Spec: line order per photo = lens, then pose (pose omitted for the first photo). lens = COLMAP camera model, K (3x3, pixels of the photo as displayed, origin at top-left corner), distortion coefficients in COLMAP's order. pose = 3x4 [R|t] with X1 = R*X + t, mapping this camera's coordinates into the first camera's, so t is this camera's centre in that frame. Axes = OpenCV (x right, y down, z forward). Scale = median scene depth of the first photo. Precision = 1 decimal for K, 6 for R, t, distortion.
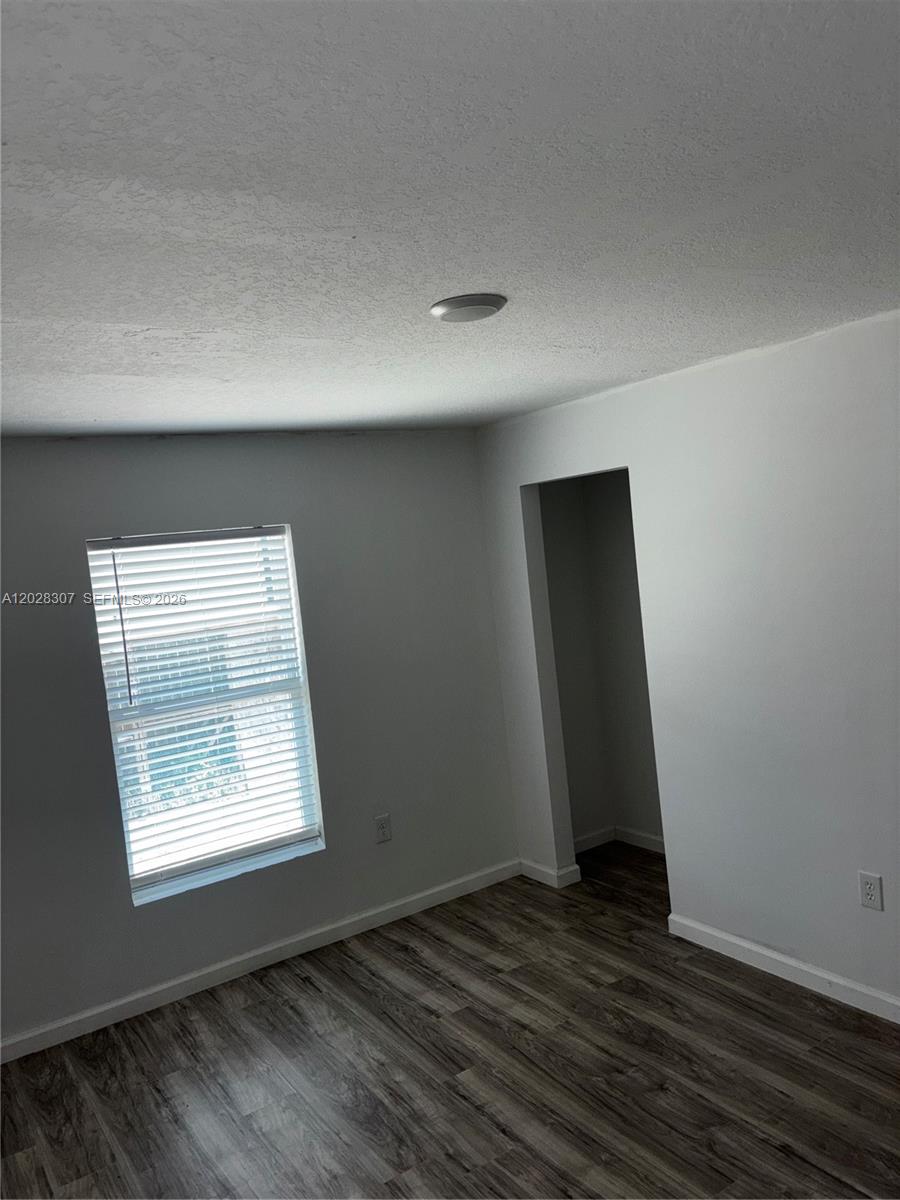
lens RADIAL K [[917.9, 0, 452.8], [0, 917.9, 572.3], [0, 0, 1]] dist [0.025486, -0.043536]
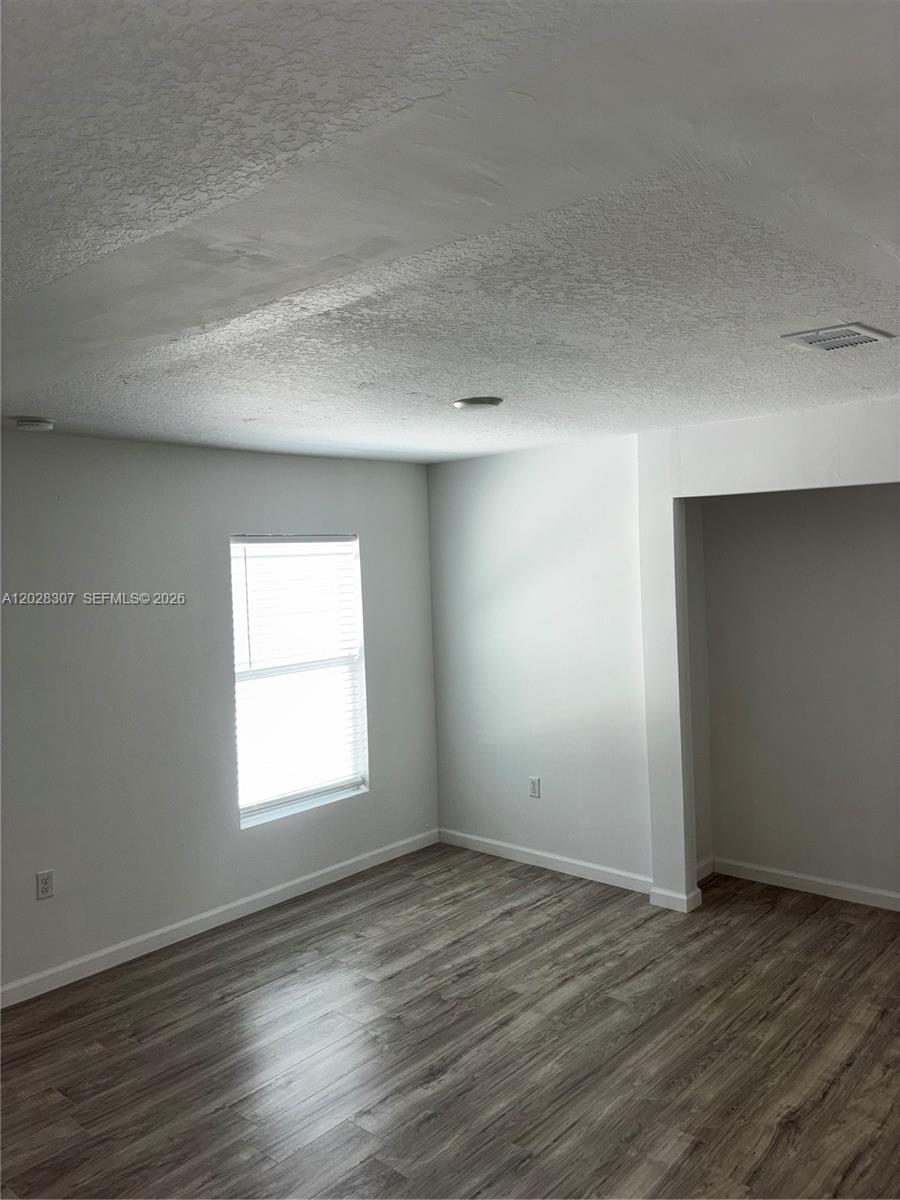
lens RADIAL K [[917.9, 0, 452.8], [0, 917.9, 572.3], [0, 0, 1]] dist [0.025486, -0.043536]
pose [[0.967983, 0.063570, 0.242832, -0.352804], [-0.056481, 0.997753, -0.036049, 0.039921], [-0.244578, 0.021179, 0.969398, -0.253554]]
